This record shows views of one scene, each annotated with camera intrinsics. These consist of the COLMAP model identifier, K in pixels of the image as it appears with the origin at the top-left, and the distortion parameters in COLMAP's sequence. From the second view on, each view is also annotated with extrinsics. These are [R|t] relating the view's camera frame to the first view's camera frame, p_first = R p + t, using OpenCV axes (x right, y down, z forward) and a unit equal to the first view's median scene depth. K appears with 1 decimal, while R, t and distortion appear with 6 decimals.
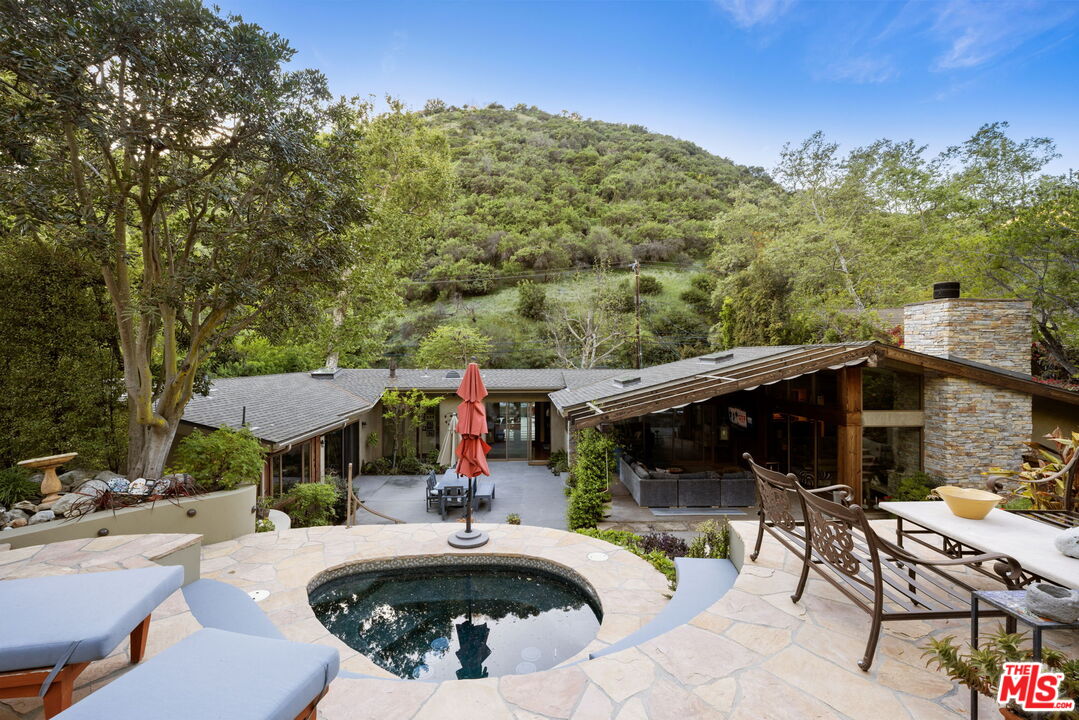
lens RADIAL K [[477.0, 0, 538.2], [0, 477.0, 361.1], [0, 0, 1]] dist [-0.002408, -0.000665]
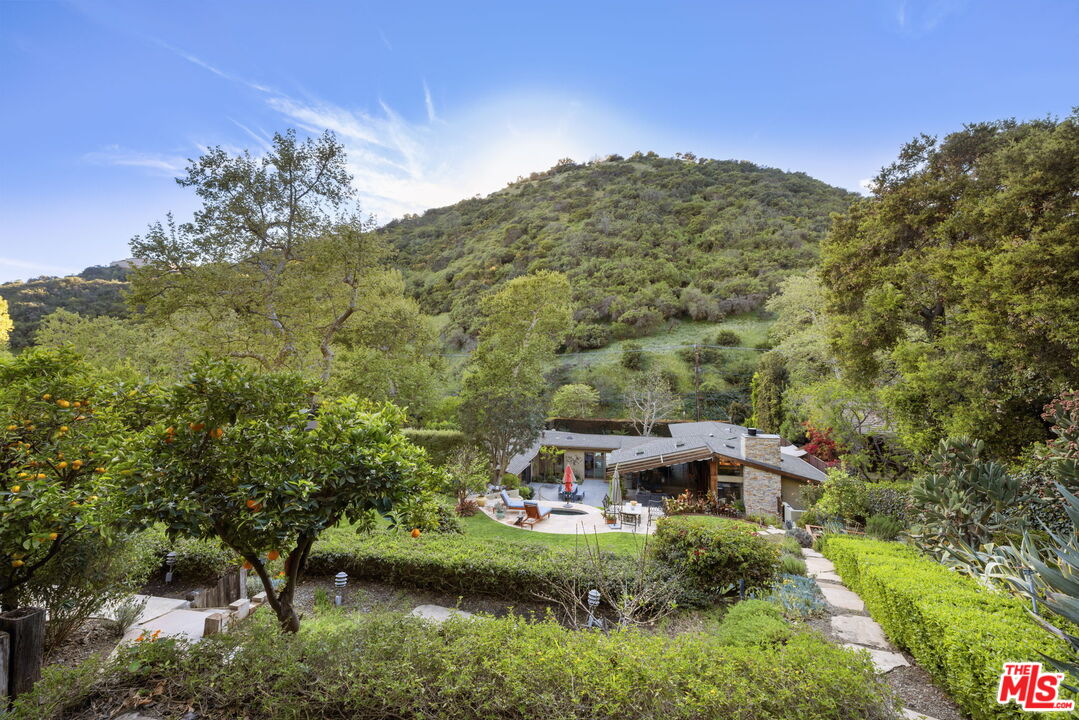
lens RADIAL K [[444.2, 0, 534.2], [0, 444.2, 357.4], [0, 0, 1]] dist [-0.001359, 0.000152]
pose [[0.960360, -0.003141, -0.278746, 0.069760], [-0.002351, 0.999810, -0.019367, -0.090440], [0.278754, 0.019254, 0.960170, -0.302143]]
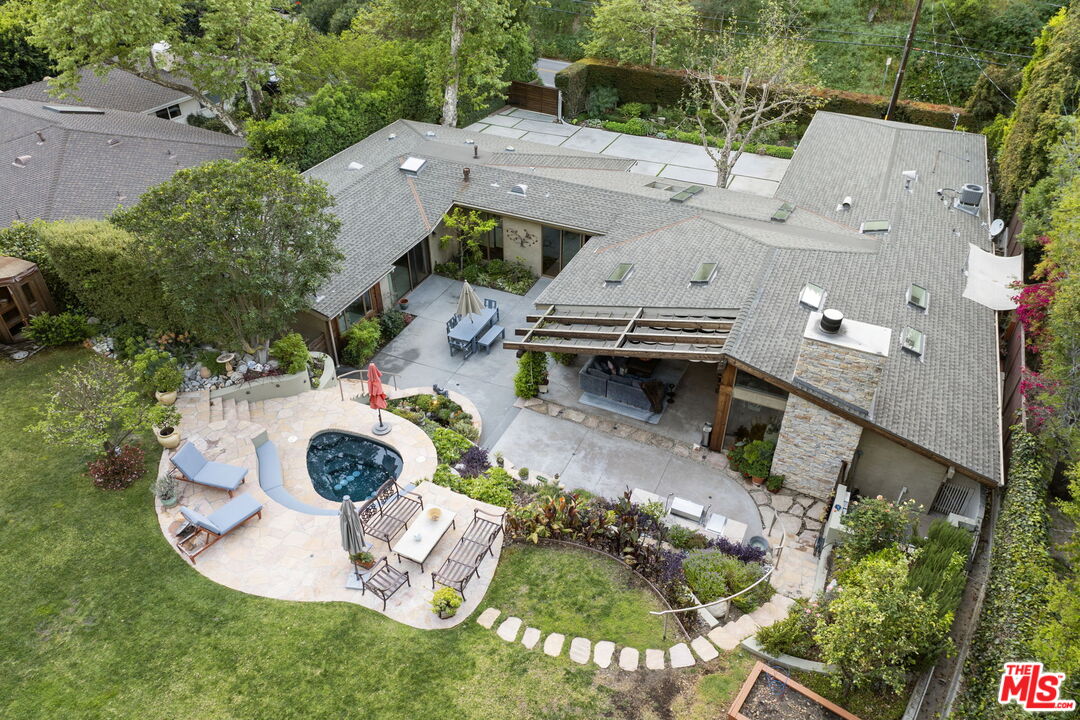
lens RADIAL K [[763.0, 0, 545.9], [0, 763.0, 361.0], [0, 0, 1]] dist [-0.035900, 0.006862]
pose [[0.891797, 0.274288, -0.359811, 0.165500], [-0.009513, 0.806468, 0.591201, -0.189261], [0.452335, -0.523808, 0.721816, -0.096372]]
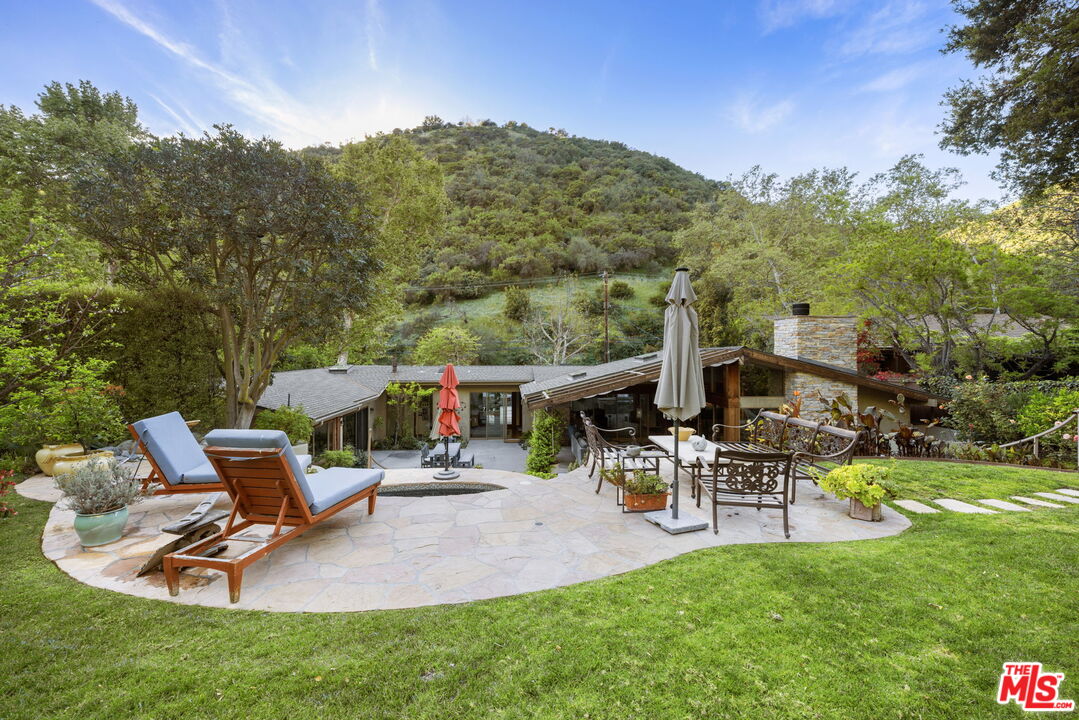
lens RADIAL K [[444.2, 0, 537.9], [0, 444.2, 353.4], [0, 0, 1]] dist [-0.001359, 0.000152]
pose [[0.999792, 0.000594, 0.020396, 0.012745], [-0.000433, 0.999969, -0.007906, -0.001830], [-0.020400, 0.007896, 0.999761, -0.048172]]
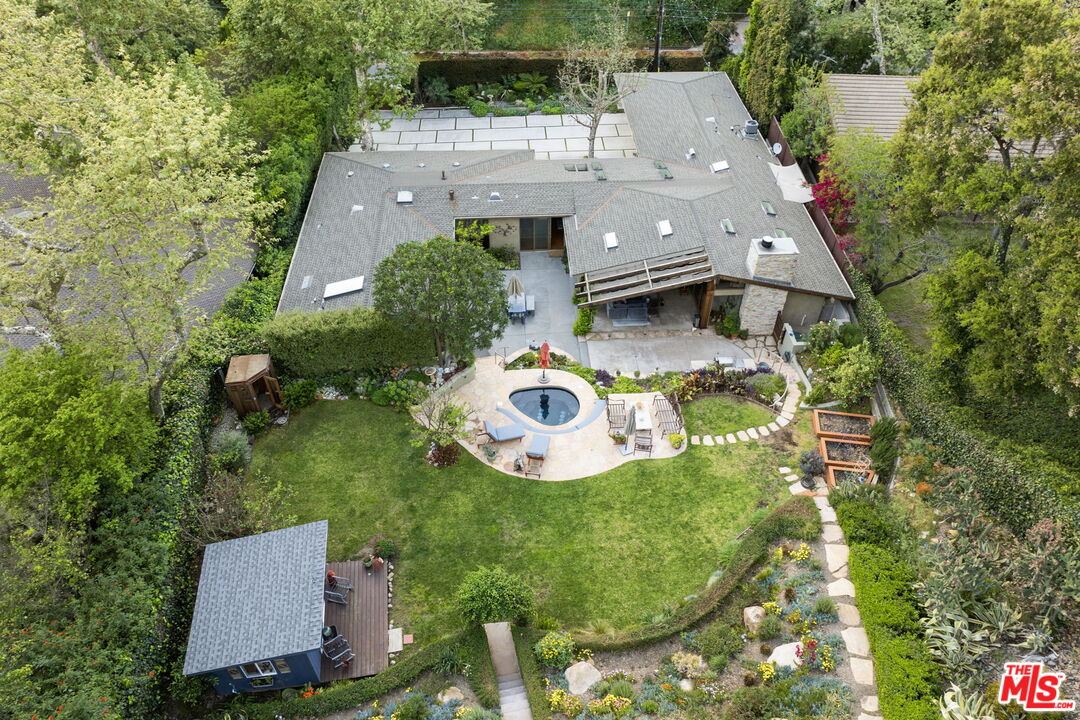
lens RADIAL K [[762.9, 0, 548.2], [0, 762.9, 363.0], [0, 0, 1]] dist [-0.027586, -0.002522]
pose [[0.999611, -0.010817, 0.025707, -0.025402], [-0.009918, 0.723612, 0.690136, -0.352014], [-0.026067, -0.690122, 0.723223, -0.290689]]
